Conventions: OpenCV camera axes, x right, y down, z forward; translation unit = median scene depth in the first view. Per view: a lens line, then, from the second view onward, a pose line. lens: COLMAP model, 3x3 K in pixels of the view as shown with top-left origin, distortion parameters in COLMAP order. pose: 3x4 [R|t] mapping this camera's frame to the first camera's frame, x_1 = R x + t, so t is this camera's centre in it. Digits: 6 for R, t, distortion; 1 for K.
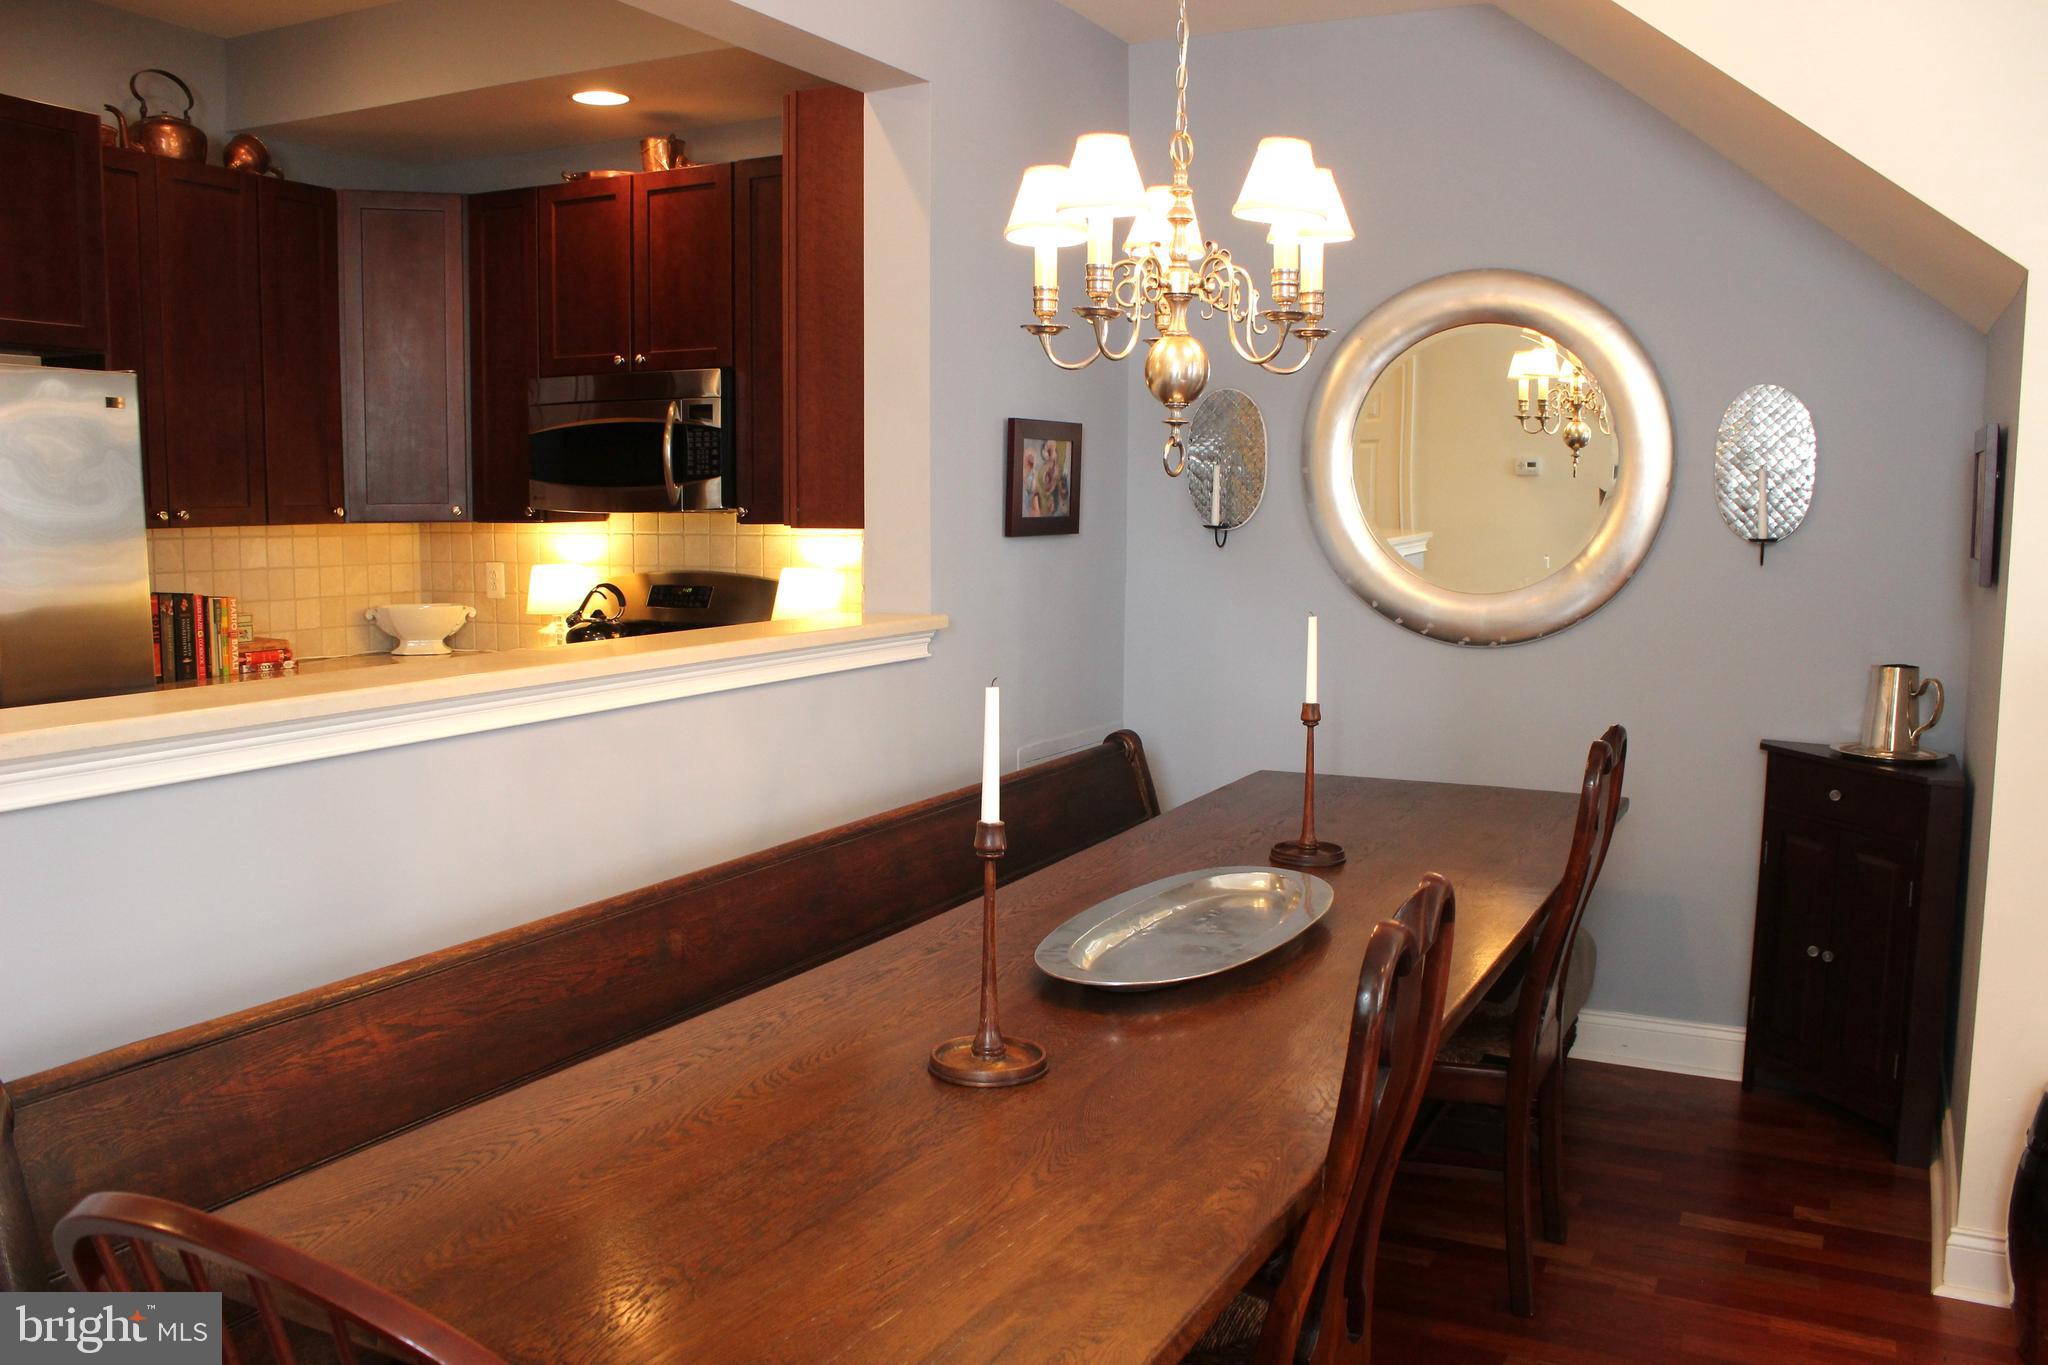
lens RADIAL K [[1679.4, 0, 1024.0], [0, 1679.4, 682.5], [0, 0, 1]] dist [-0.171995, 0.153473]
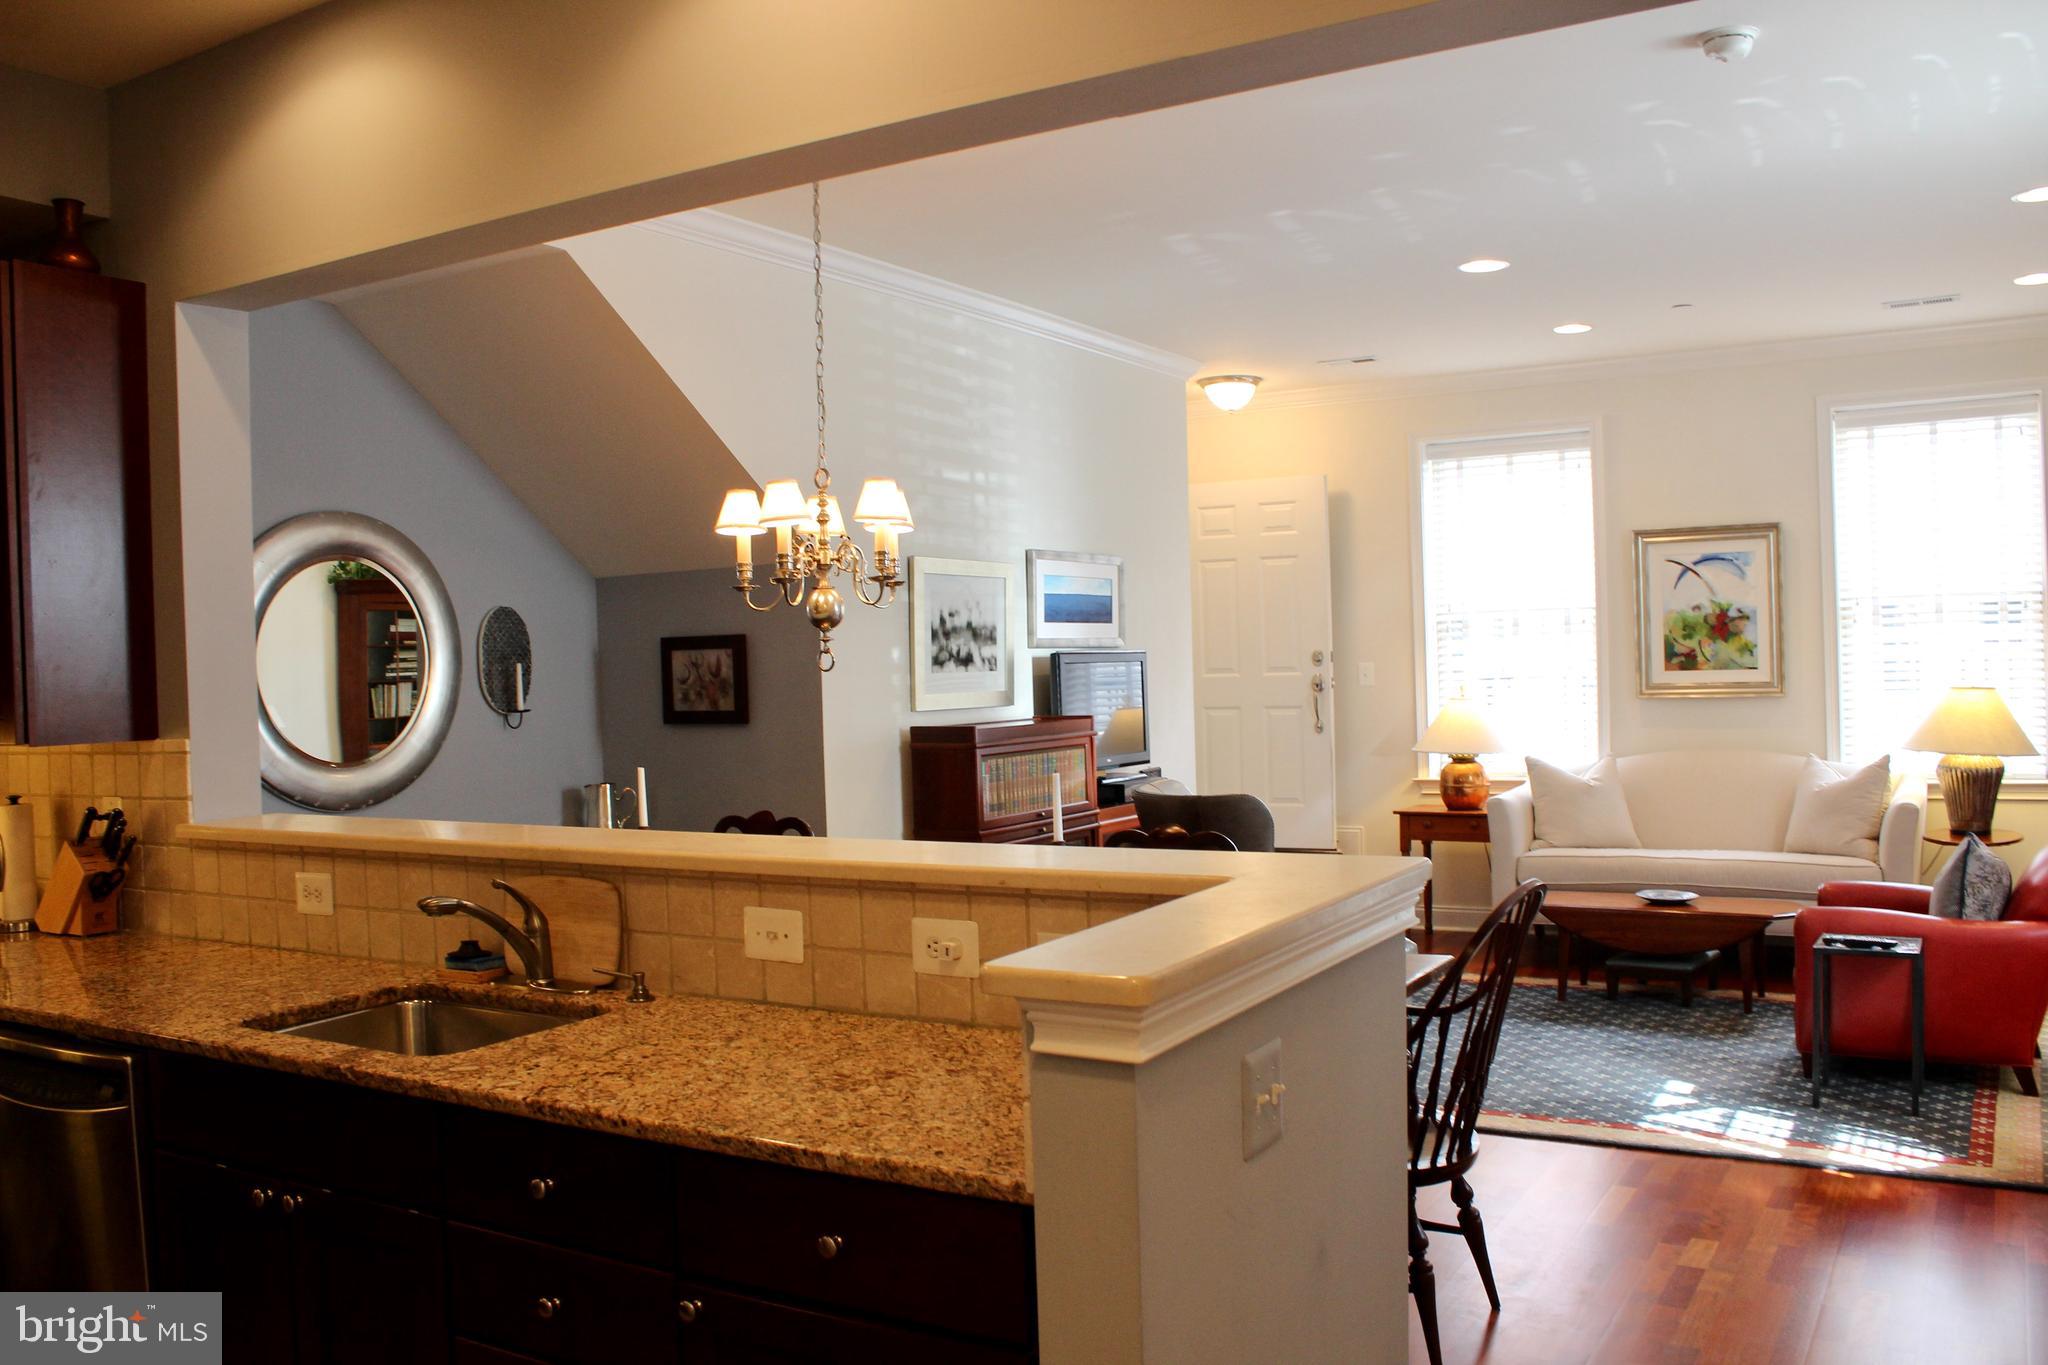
lens RADIAL K [[1679.4, 0, 1024.0], [0, 1679.4, 682.5], [0, 0, 1]] dist [-0.171995, 0.153473]
pose [[0.070234, -0.019982, 0.997330, -0.806950], [0.136396, 0.990602, 0.010242, -0.053059], [-0.988162, 0.135312, 0.072300, 0.351928]]
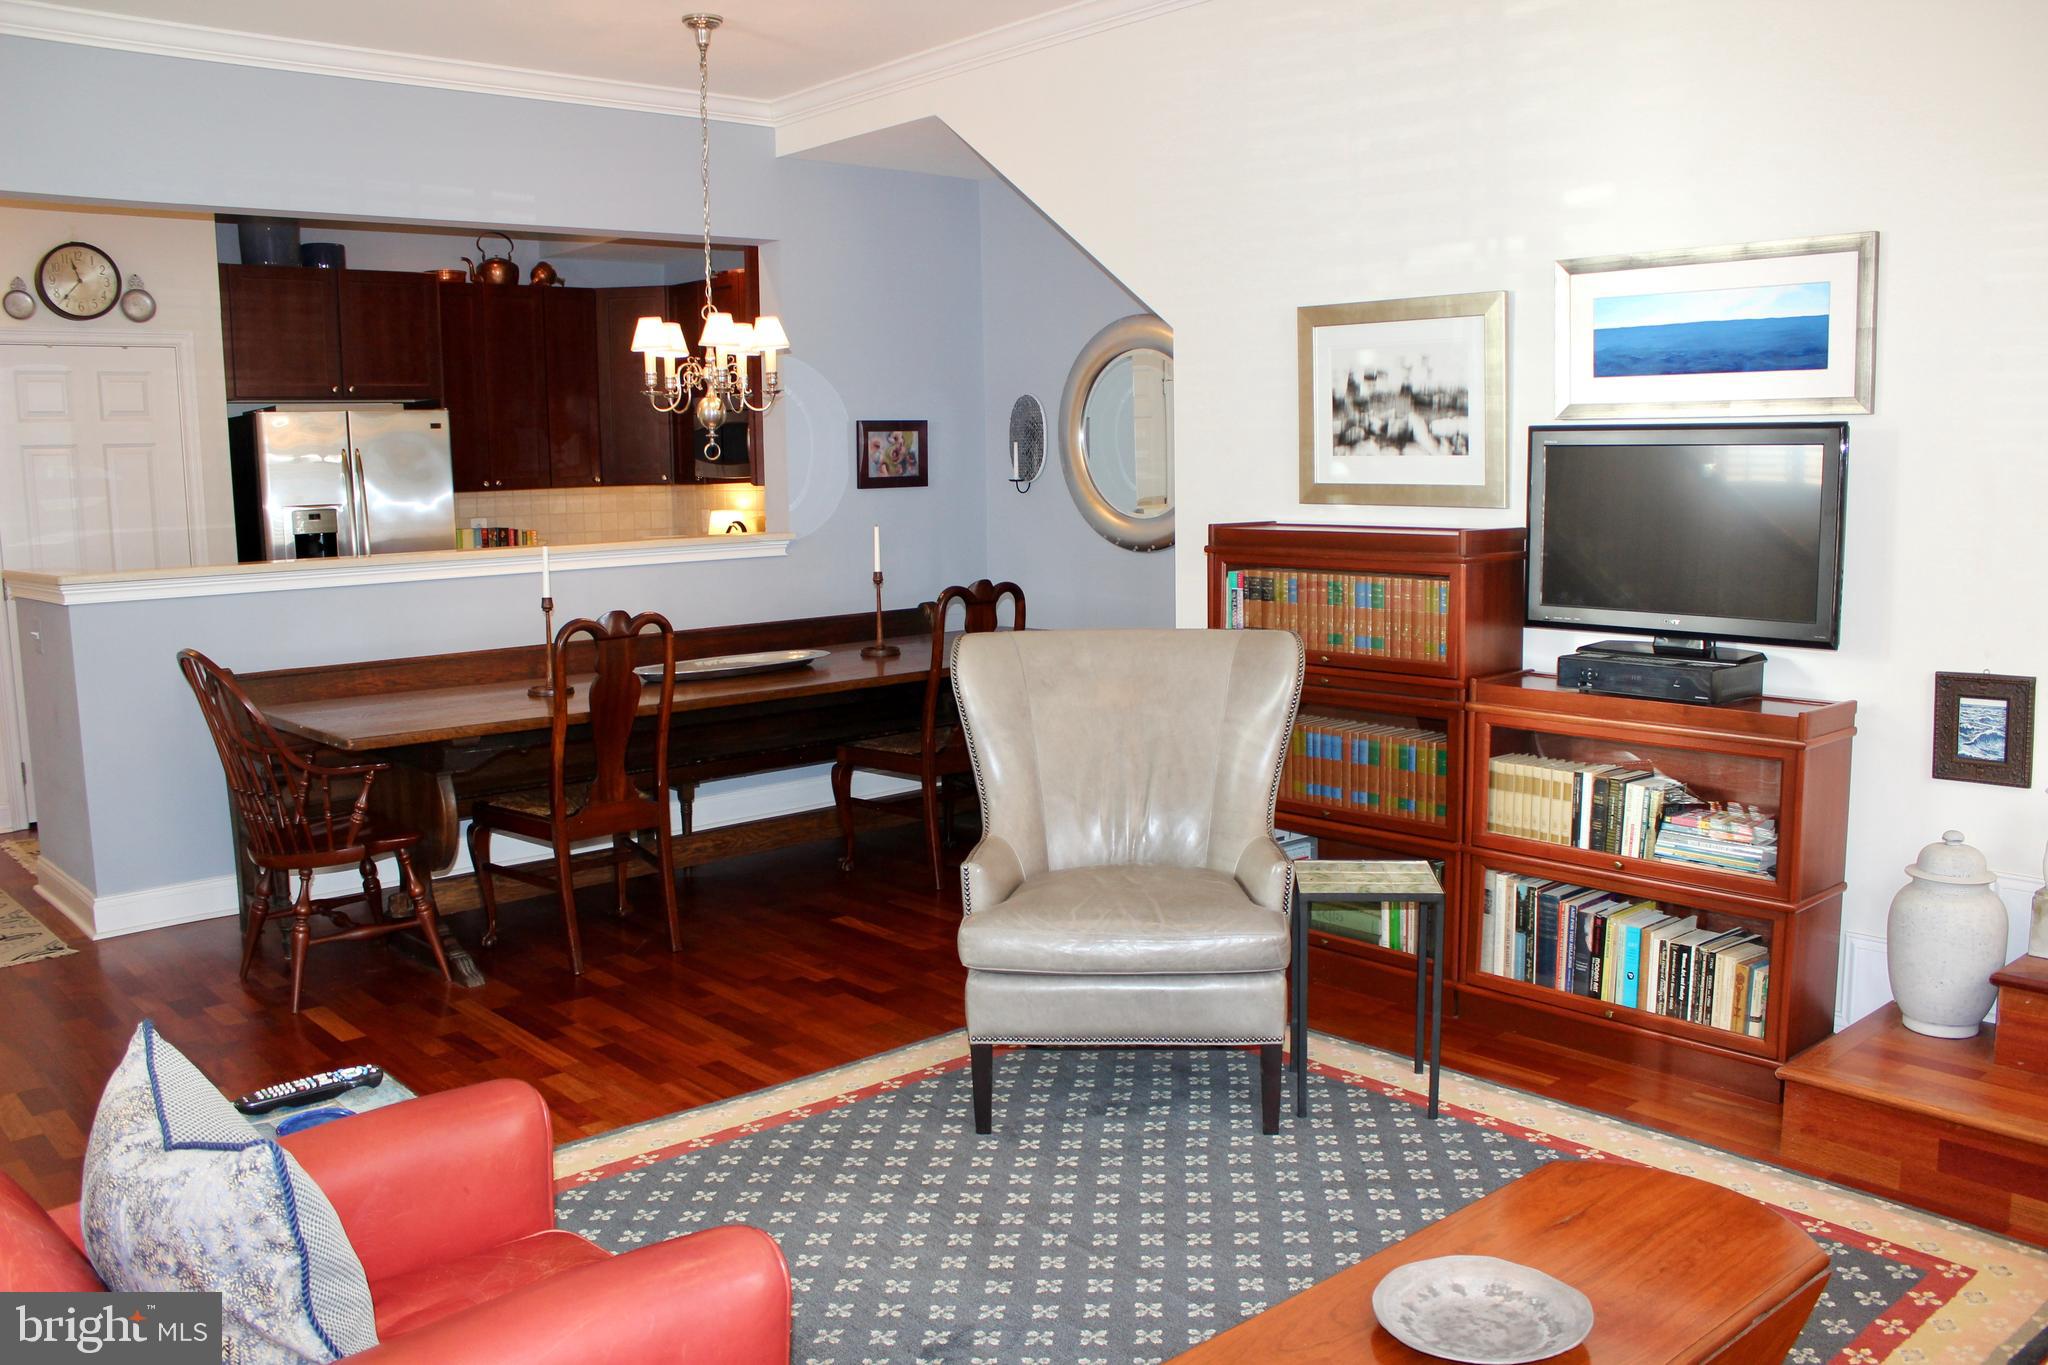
lens RADIAL K [[1679.4, 0, 1024.0], [0, 1679.4, 682.5], [0, 0, 1]] dist [-0.171995, 0.153473]
pose [[0.932399, 0.026833, -0.360434, 0.656611], [-0.018156, 0.999459, 0.027441, 0.053446], [0.360975, -0.019042, 0.932381, -0.471557]]
